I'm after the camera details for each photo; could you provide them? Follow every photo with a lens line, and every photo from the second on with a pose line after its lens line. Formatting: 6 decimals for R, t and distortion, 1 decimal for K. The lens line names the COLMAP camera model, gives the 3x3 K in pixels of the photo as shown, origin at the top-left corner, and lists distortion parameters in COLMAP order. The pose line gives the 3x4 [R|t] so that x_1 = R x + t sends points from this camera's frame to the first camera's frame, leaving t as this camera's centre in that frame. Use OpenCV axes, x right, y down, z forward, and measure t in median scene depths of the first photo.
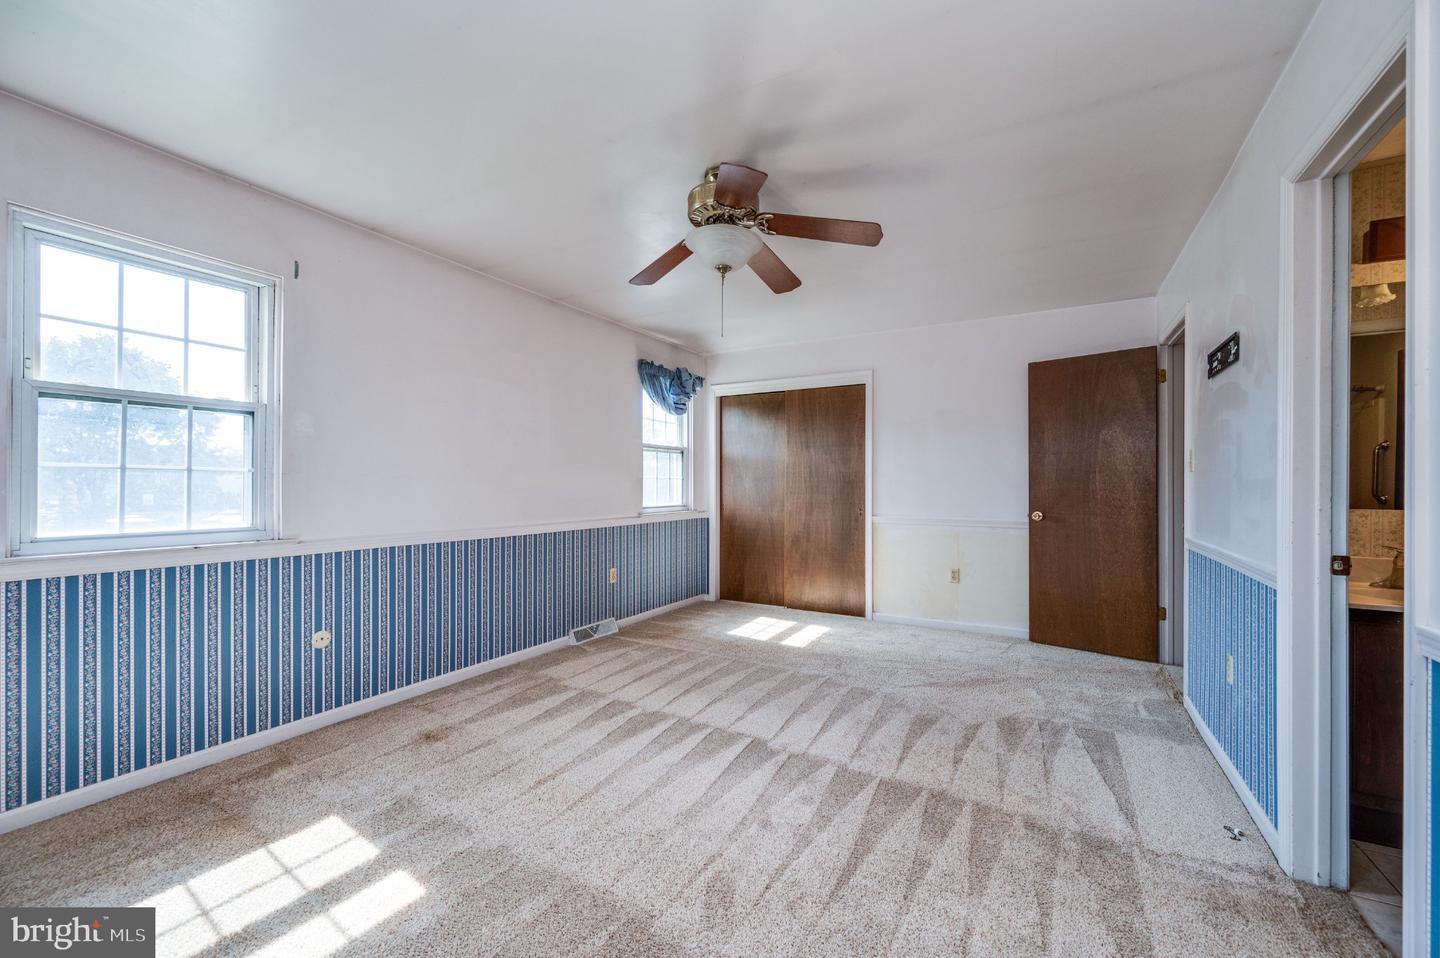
lens RADIAL K [[579.5, 0, 720.0], [0, 579.5, 479.0], [0, 0, 1]] dist [-0.001896, -0.000510]
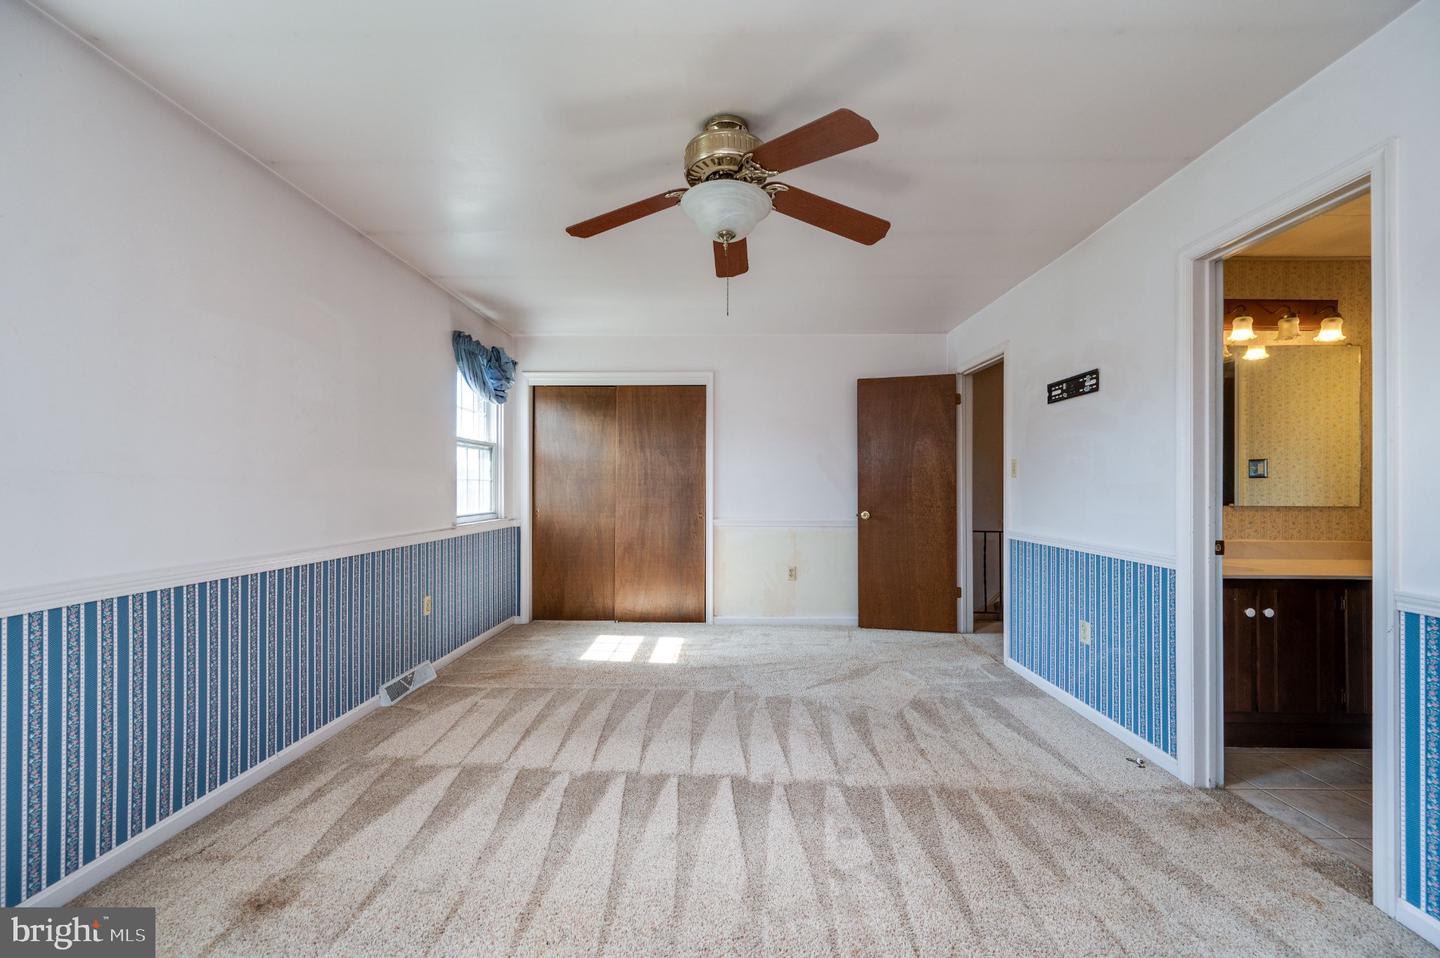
lens RADIAL K [[579.5, 0, 720.0], [0, 579.5, 479.0], [0, 0, 1]] dist [-0.001896, -0.000510]
pose [[0.874755, 0.005271, 0.484537, -0.261399], [-0.003815, 0.999985, -0.003992, -0.000887], [-0.484551, 0.001644, 0.874762, 0.162406]]
